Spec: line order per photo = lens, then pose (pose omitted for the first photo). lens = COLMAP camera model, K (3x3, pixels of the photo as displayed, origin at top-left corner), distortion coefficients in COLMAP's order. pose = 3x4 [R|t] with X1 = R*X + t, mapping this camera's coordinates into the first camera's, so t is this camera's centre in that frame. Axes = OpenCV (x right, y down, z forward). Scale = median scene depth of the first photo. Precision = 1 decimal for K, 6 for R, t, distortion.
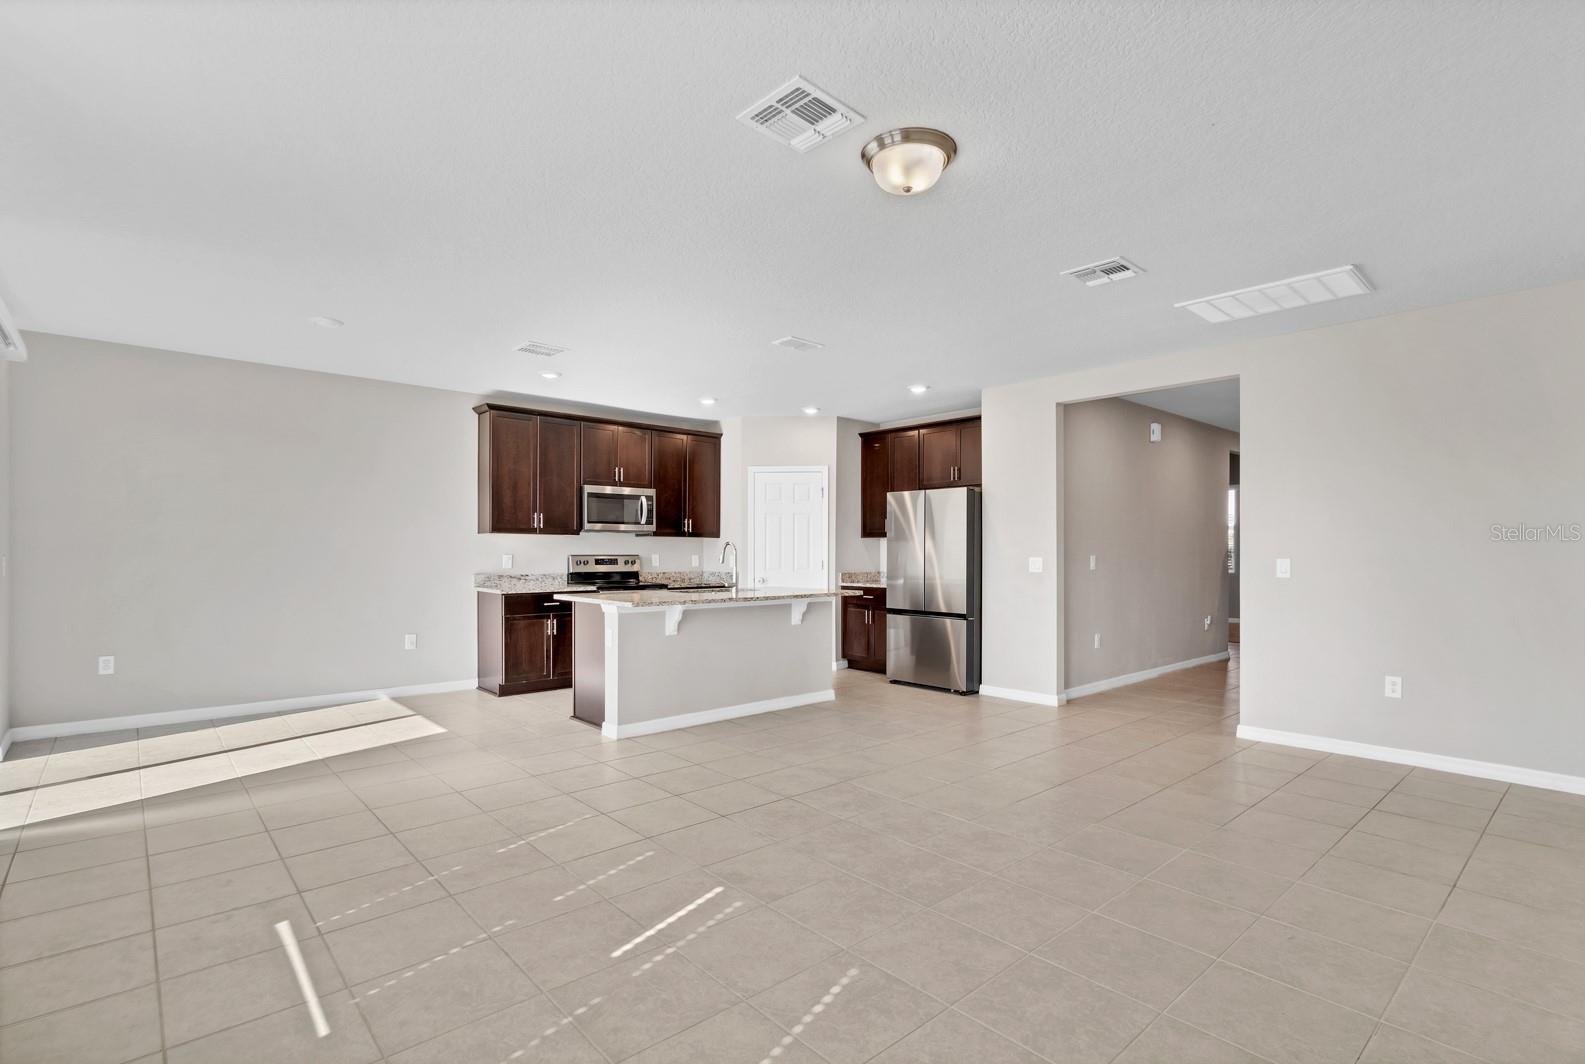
lens RADIAL K [[759.4, 0, 799.1], [0, 759.4, 549.9], [0, 0, 1]] dist [0.001356, 0.000335]
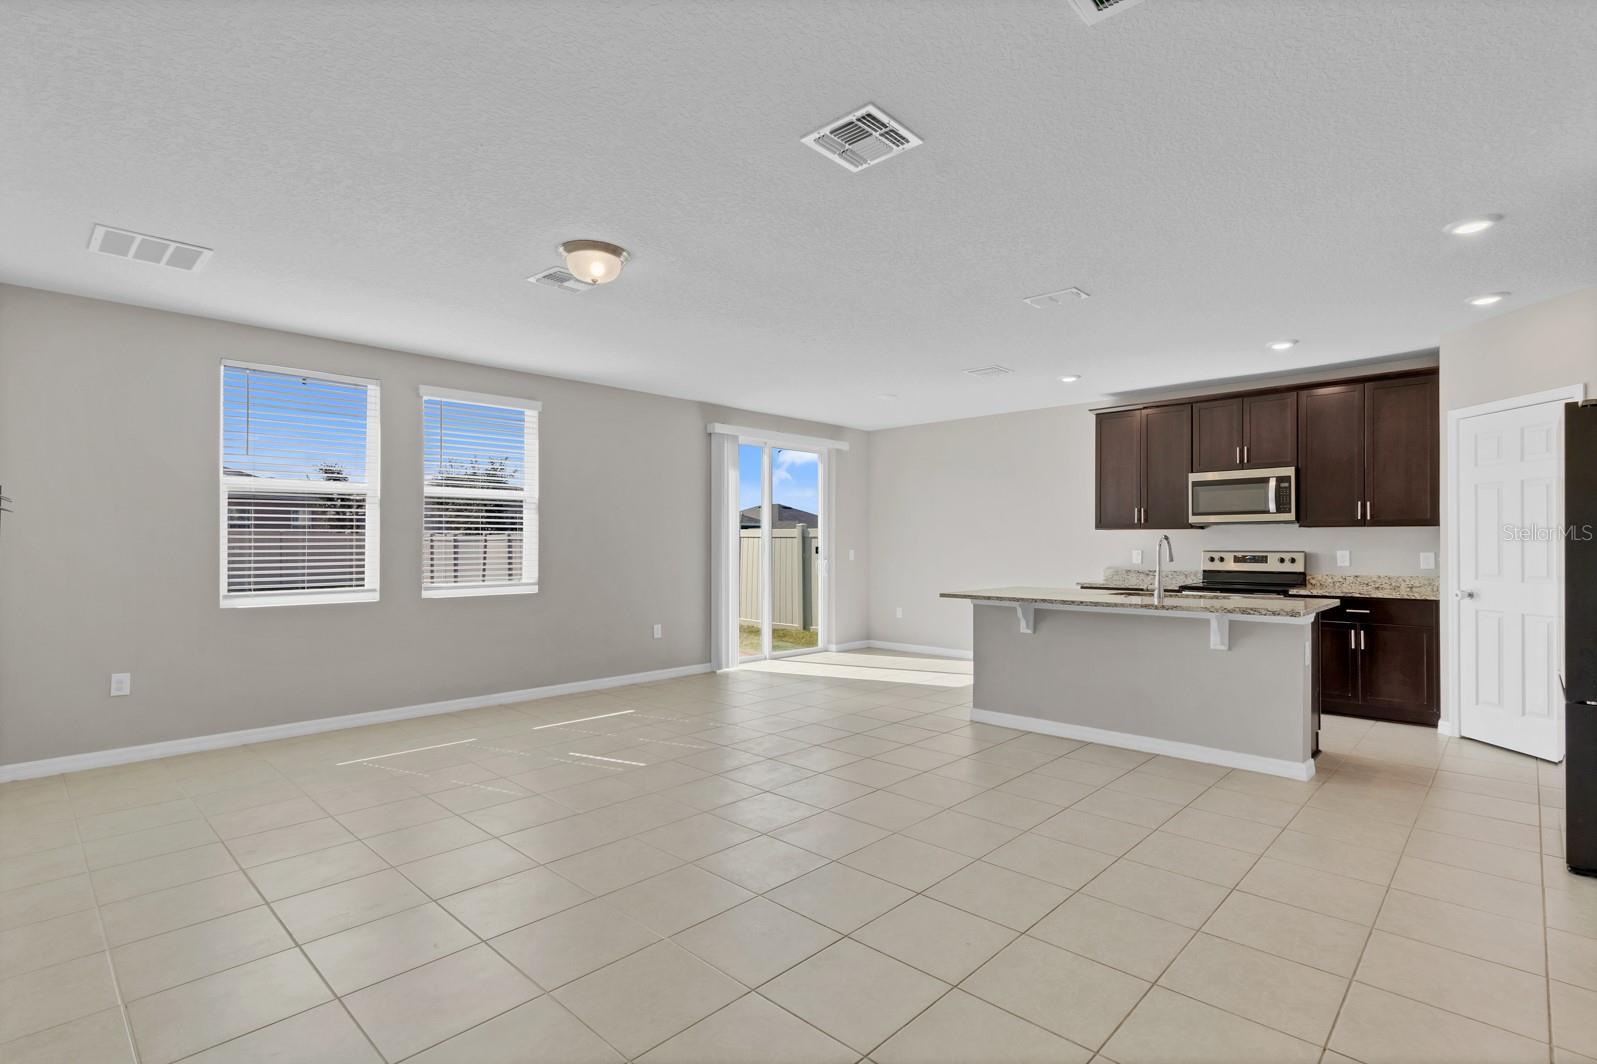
lens RADIAL K [[751.2, 0, 811.0], [0, 751.2, 540.7], [0, 0, 1]] dist [0.003844, 0.000232]
pose [[0.085608, -0.007142, -0.996303, 0.546259], [0.003603, 0.999970, -0.006858, -0.000874], [0.996322, -0.003003, 0.085631, 0.451779]]
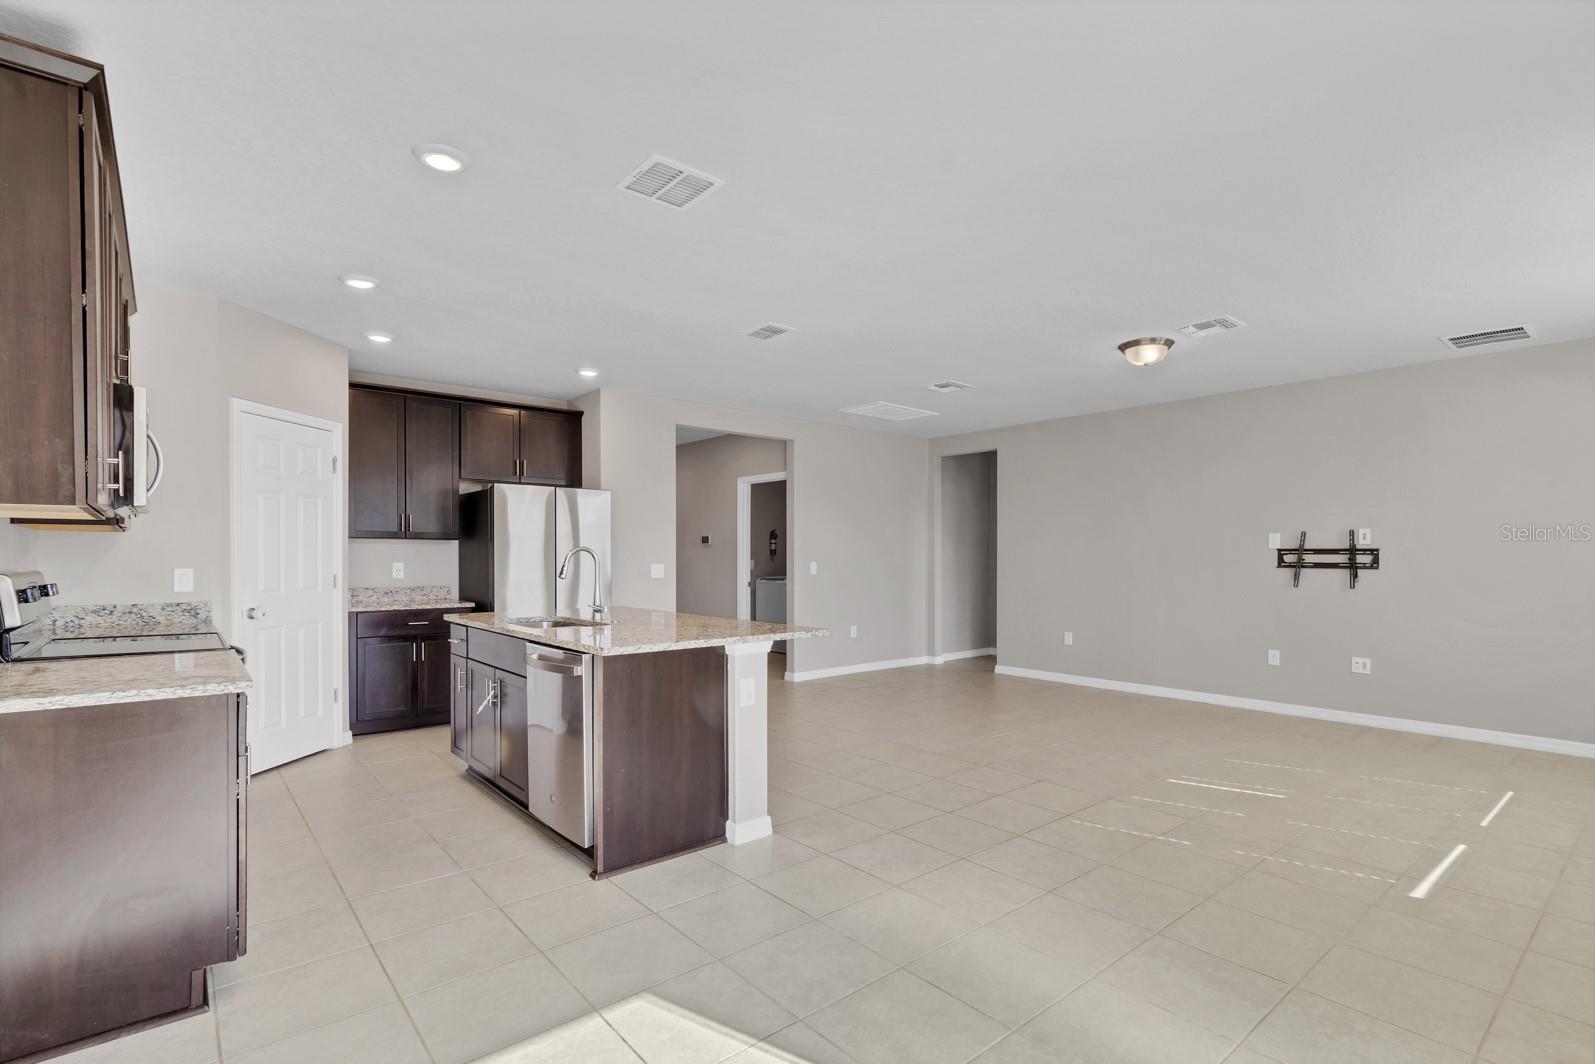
lens RADIAL K [[753.2, 0, 795.8], [0, 753.2, 565.4], [0, 0, 1]] dist [-0.002950, -0.000429]
pose [[0.036817, -0.013964, 0.999224, -0.615840], [-0.004479, 0.999890, 0.014139, -0.003387], [-0.999312, -0.004996, 0.036750, 0.635529]]
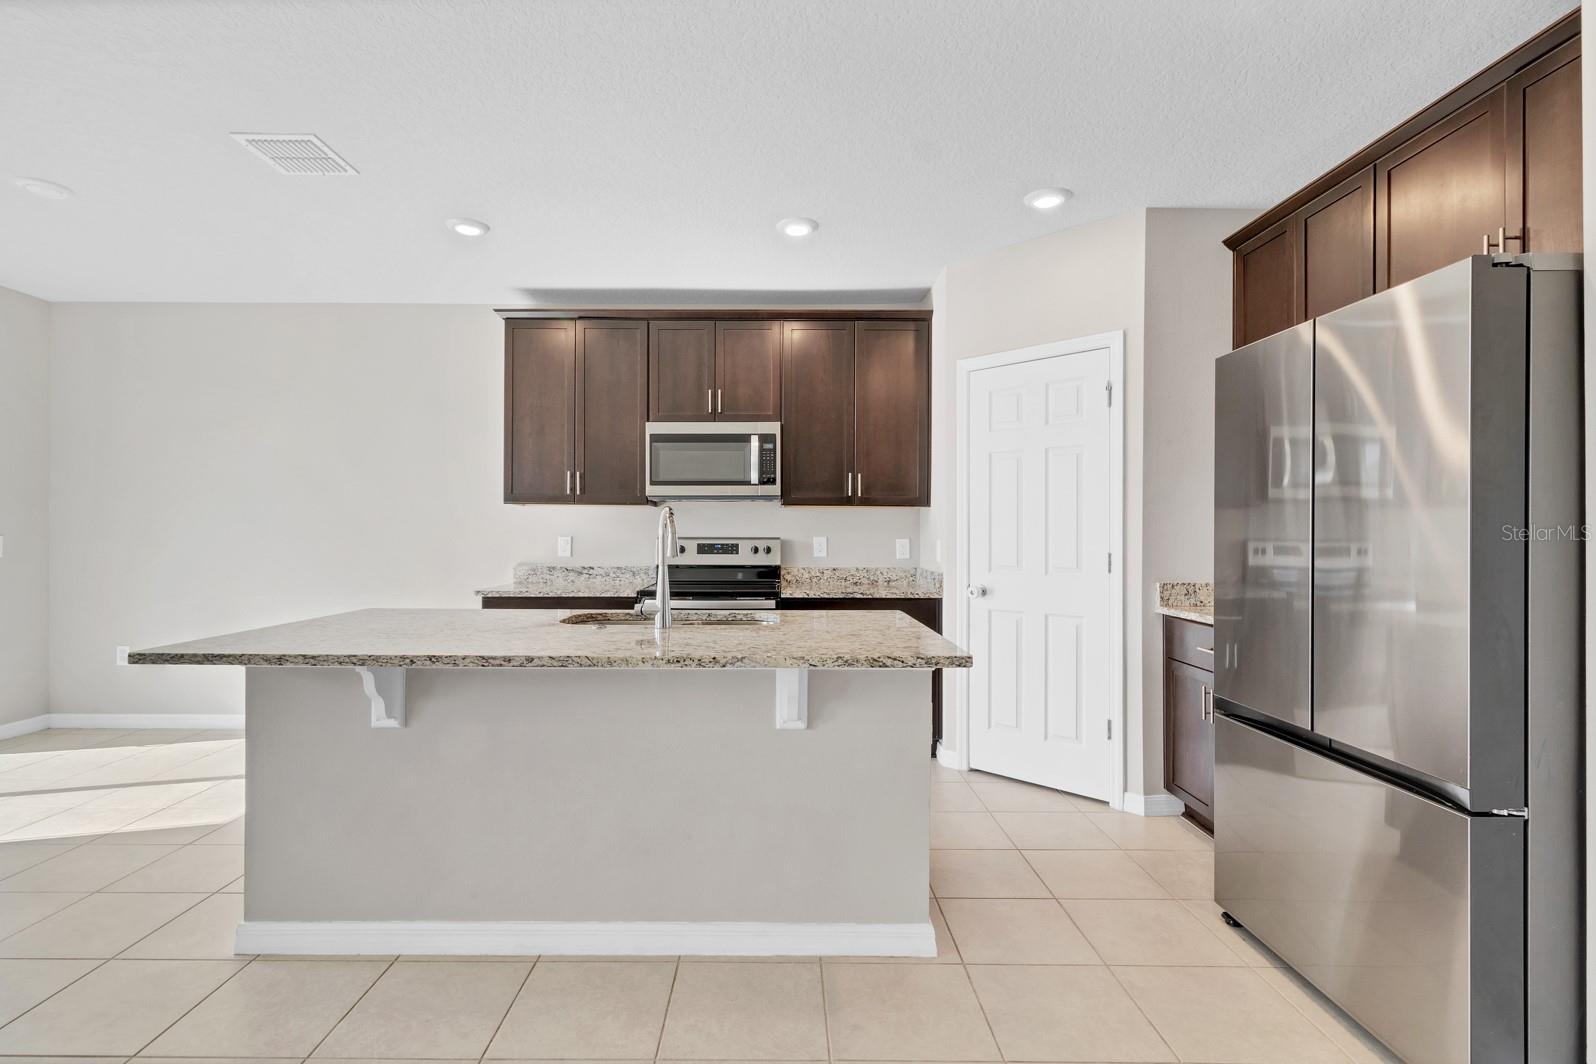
lens RADIAL K [[763.8, 0, 768.2], [0, 763.8, 533.6], [0, 0, 1]] dist [0.008984, 0.000320]
pose [[0.740406, 0.000128, -0.672160, 0.191476], [0.000697, 0.999999, 0.000959, 0.003030], [0.672159, -0.001179, 0.740406, 0.584860]]
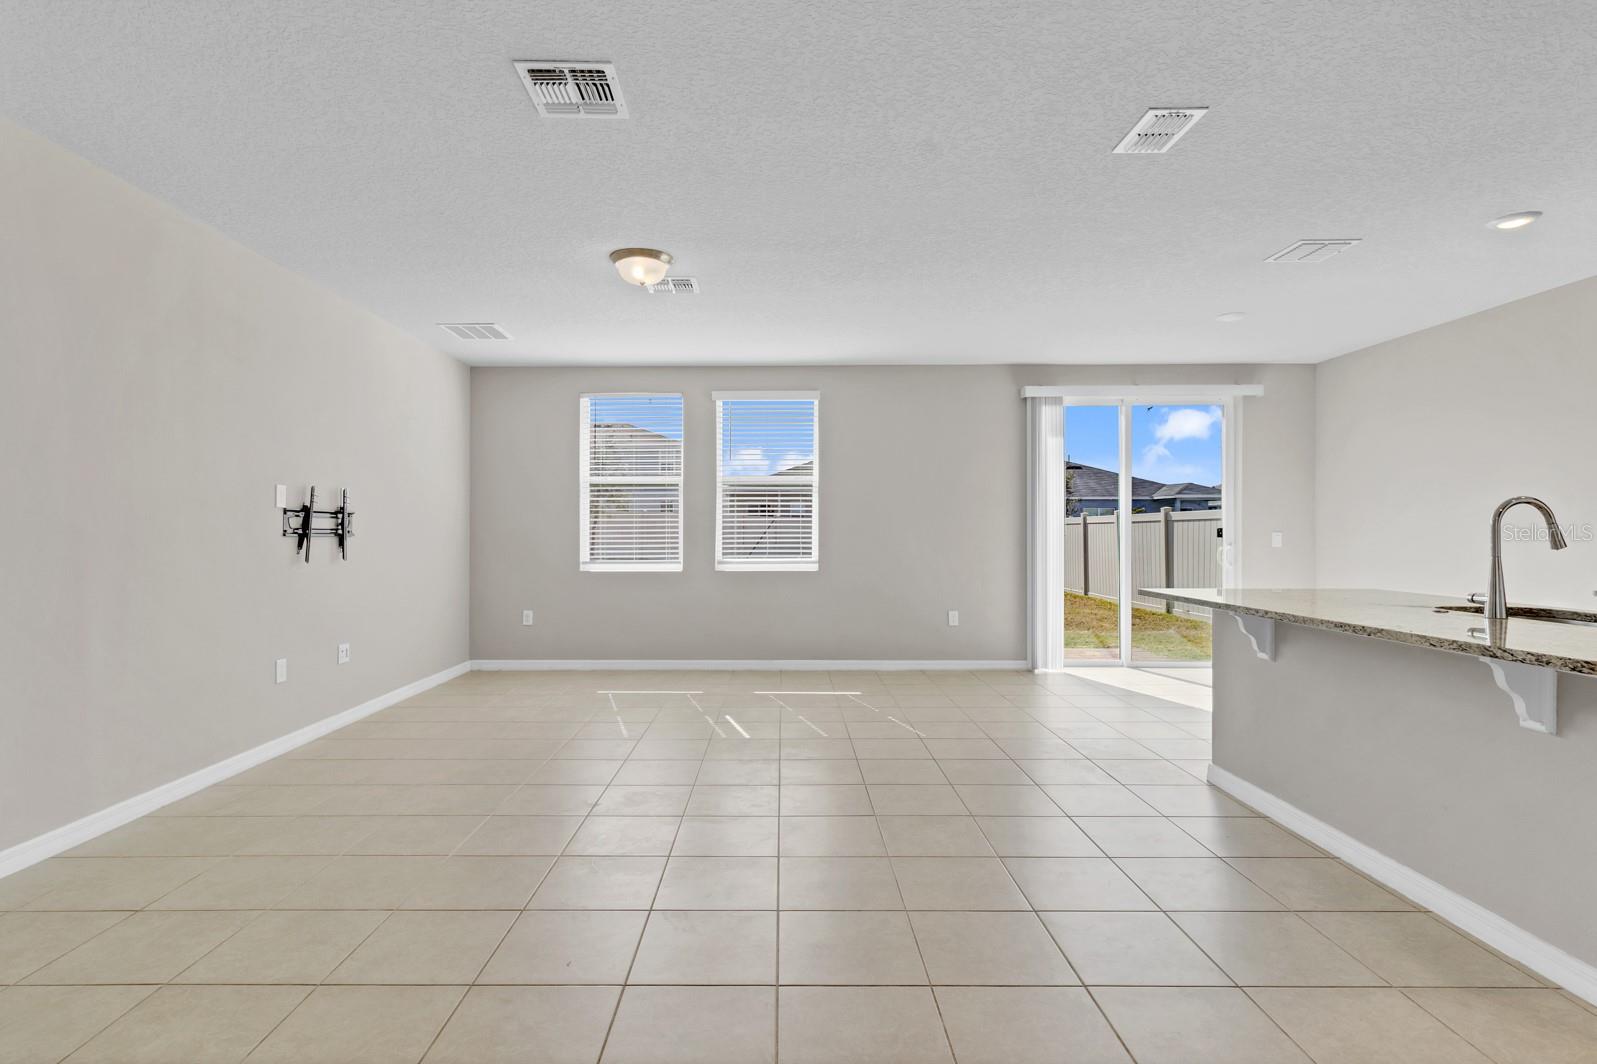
lens RADIAL K [[772.4, 0, 798.5], [0, 772.4, 532.0], [0, 0, 1]] dist [0.021140, 0.000053]
pose [[-0.654791, -0.002157, -0.755807, 0.394414], [0.001020, 0.999992, -0.003738, 0.007801], [0.755810, -0.003219, -0.654783, 0.799796]]
